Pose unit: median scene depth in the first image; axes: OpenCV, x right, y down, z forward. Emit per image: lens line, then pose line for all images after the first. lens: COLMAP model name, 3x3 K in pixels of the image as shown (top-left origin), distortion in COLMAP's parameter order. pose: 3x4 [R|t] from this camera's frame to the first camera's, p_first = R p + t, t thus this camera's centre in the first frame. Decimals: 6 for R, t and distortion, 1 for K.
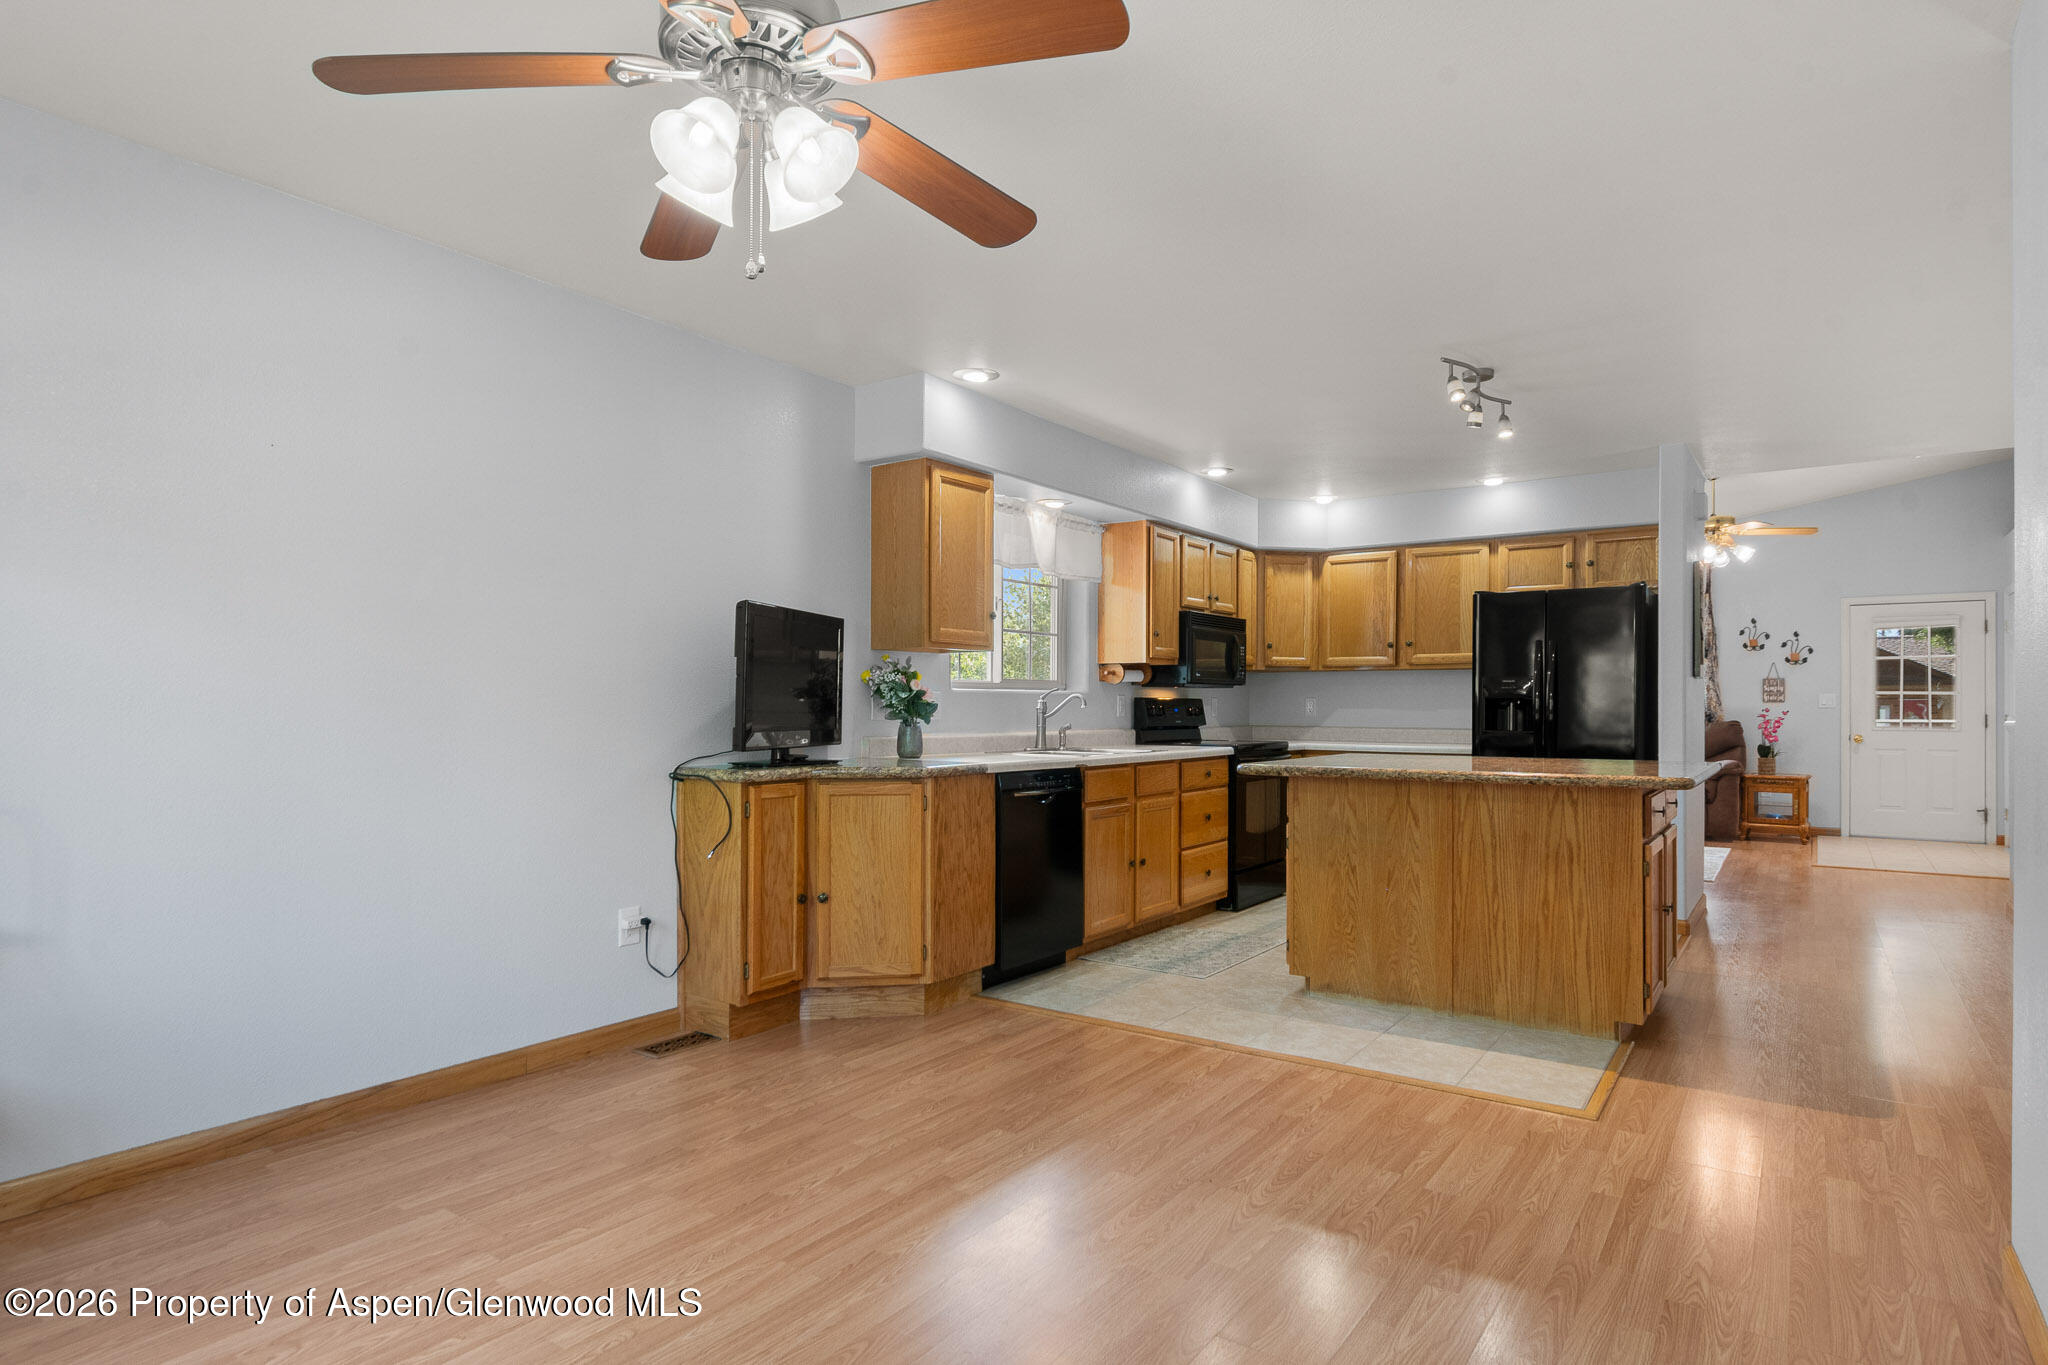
lens RADIAL K [[1114.4, 0, 1013.0], [0, 1114.4, 697.6], [0, 0, 1]] dist [-0.003750, -0.000871]
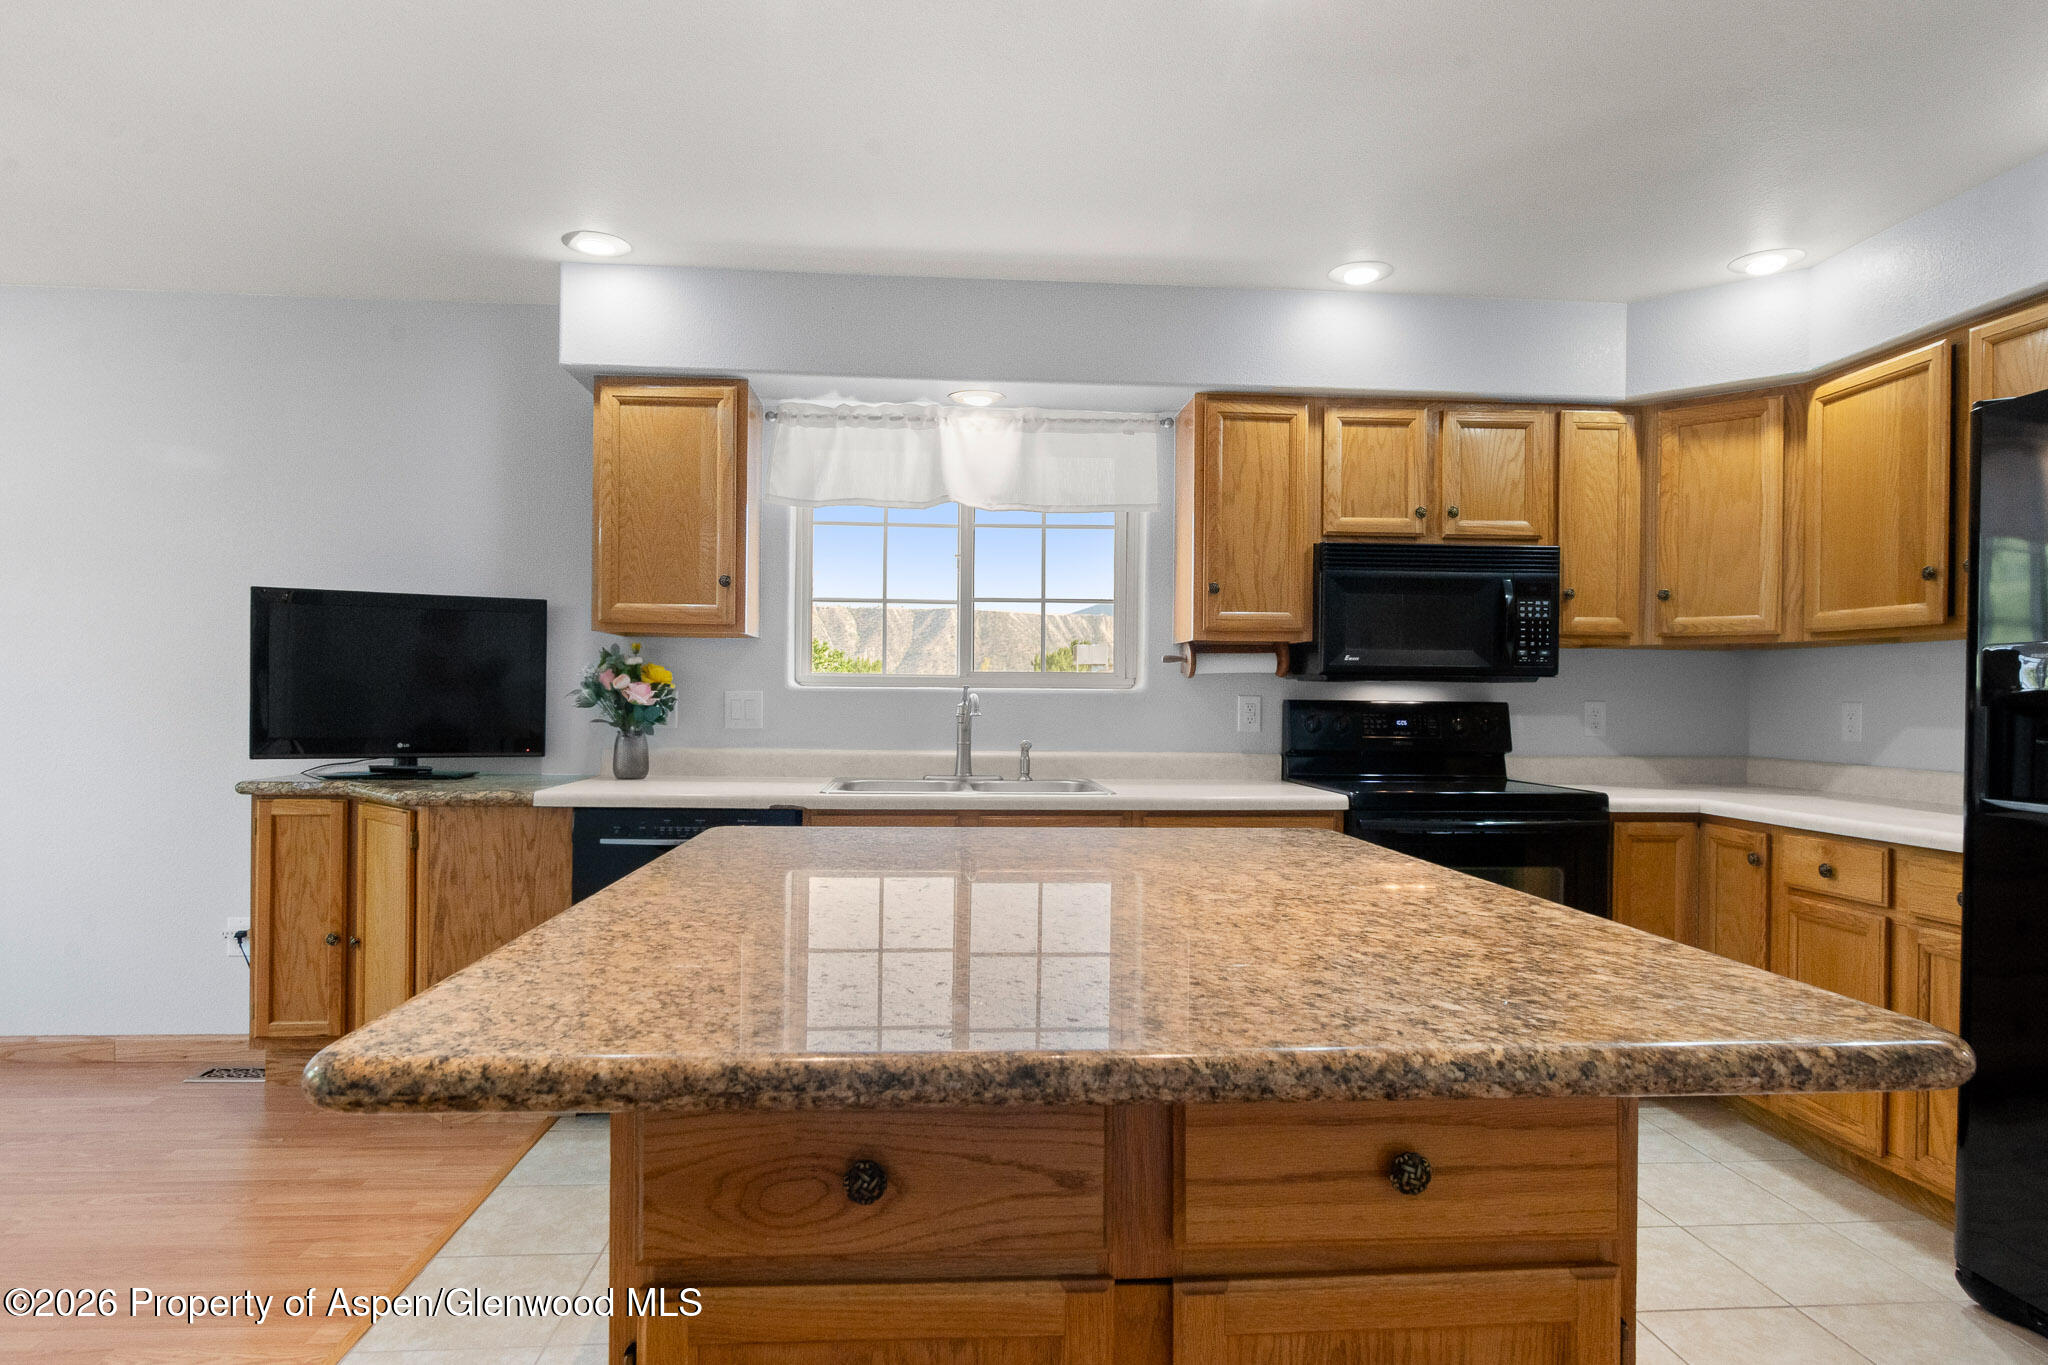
lens RADIAL K [[1114.4, 0, 1013.0], [0, 1114.4, 697.6], [0, 0, 1]] dist [-0.003750, -0.000871]
pose [[0.641186, 0.002380, -0.767382, 0.491371], [-0.001993, 0.999997, 0.001437, -0.001826], [0.767383, 0.000608, 0.641189, 0.541561]]
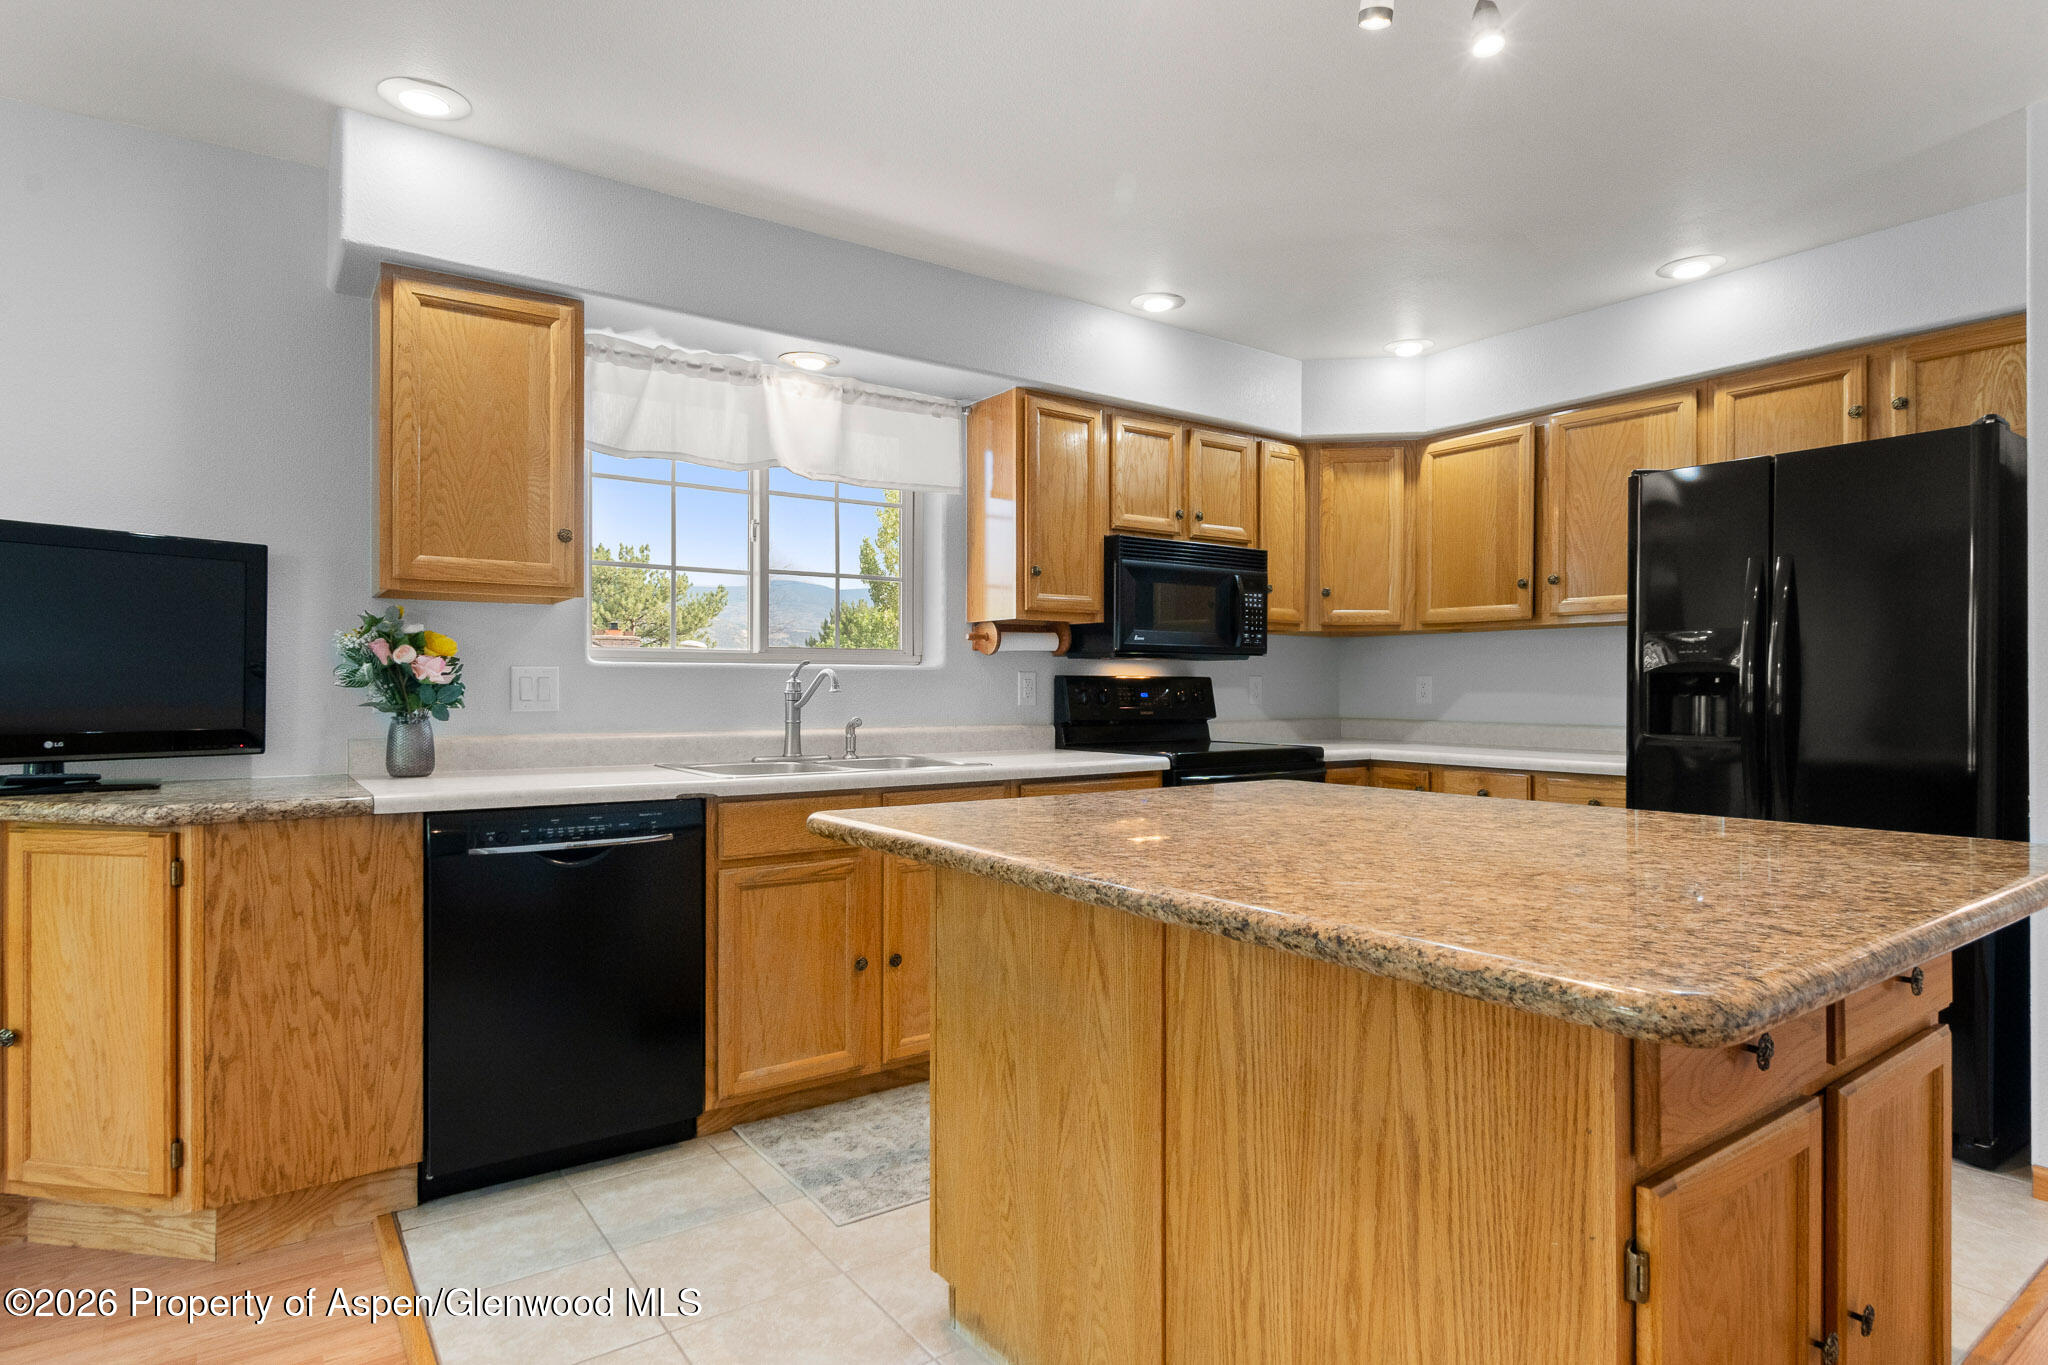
lens RADIAL K [[1091.4, 0, 1018.3], [0, 1091.4, 685.4], [0, 0, 1]] dist [-0.002170, -0.001597]
pose [[0.947174, -0.002698, -0.320709, 0.305951], [0.004391, 0.999980, 0.004557, 0.002864], [0.320690, -0.005724, 0.947167, 0.416072]]
